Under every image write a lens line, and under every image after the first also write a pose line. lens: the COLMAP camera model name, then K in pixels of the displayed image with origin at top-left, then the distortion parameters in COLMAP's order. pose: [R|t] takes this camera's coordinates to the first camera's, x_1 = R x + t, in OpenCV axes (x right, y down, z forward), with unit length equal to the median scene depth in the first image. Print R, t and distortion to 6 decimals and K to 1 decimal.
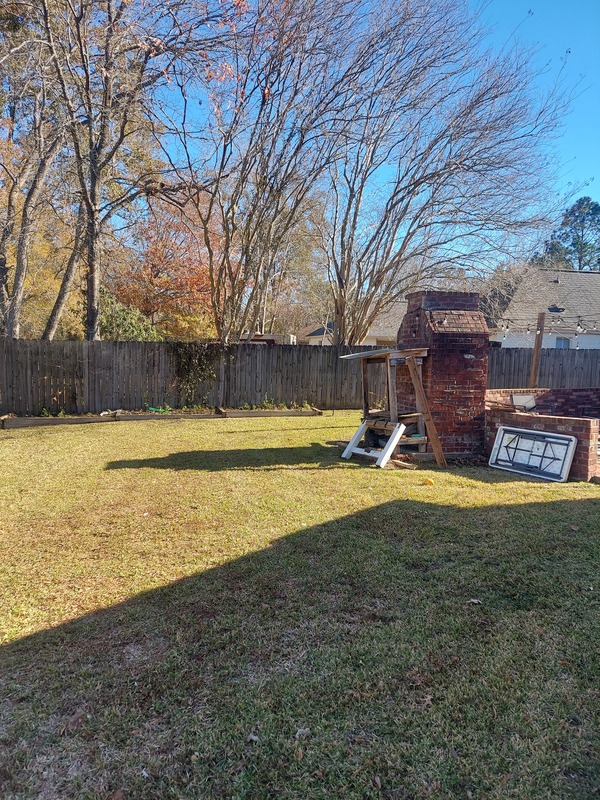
lens RADIAL K [[569.1, 0, 300.0], [0, 569.1, 400.0], [0, 0, 1]] dist [0.101470, -0.108107]
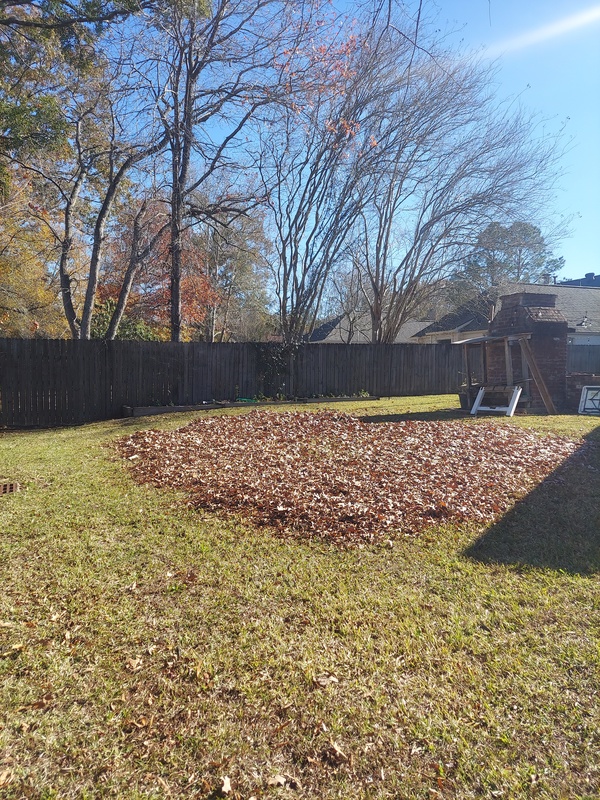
lens RADIAL K [[569.1, 0, 300.0], [0, 569.1, 400.0], [0, 0, 1]] dist [0.101470, -0.108107]
pose [[0.984529, -0.032950, 0.172097, -0.382688], [0.037518, 0.999023, -0.023353, 0.056056], [-0.171159, 0.029448, 0.984803, -0.191802]]
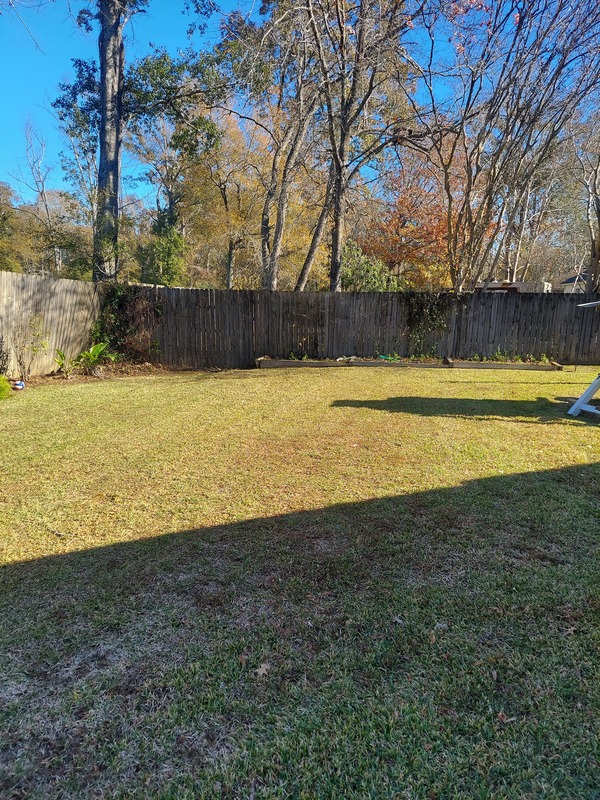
lens RADIAL K [[569.1, 0, 300.0], [0, 569.1, 400.0], [0, 0, 1]] dist [0.101470, -0.108107]
pose [[0.912434, 0.071068, -0.403006, 0.036384], [-0.037274, 0.995144, 0.091097, 0.005567], [0.407523, -0.068098, 0.910652, -0.027011]]
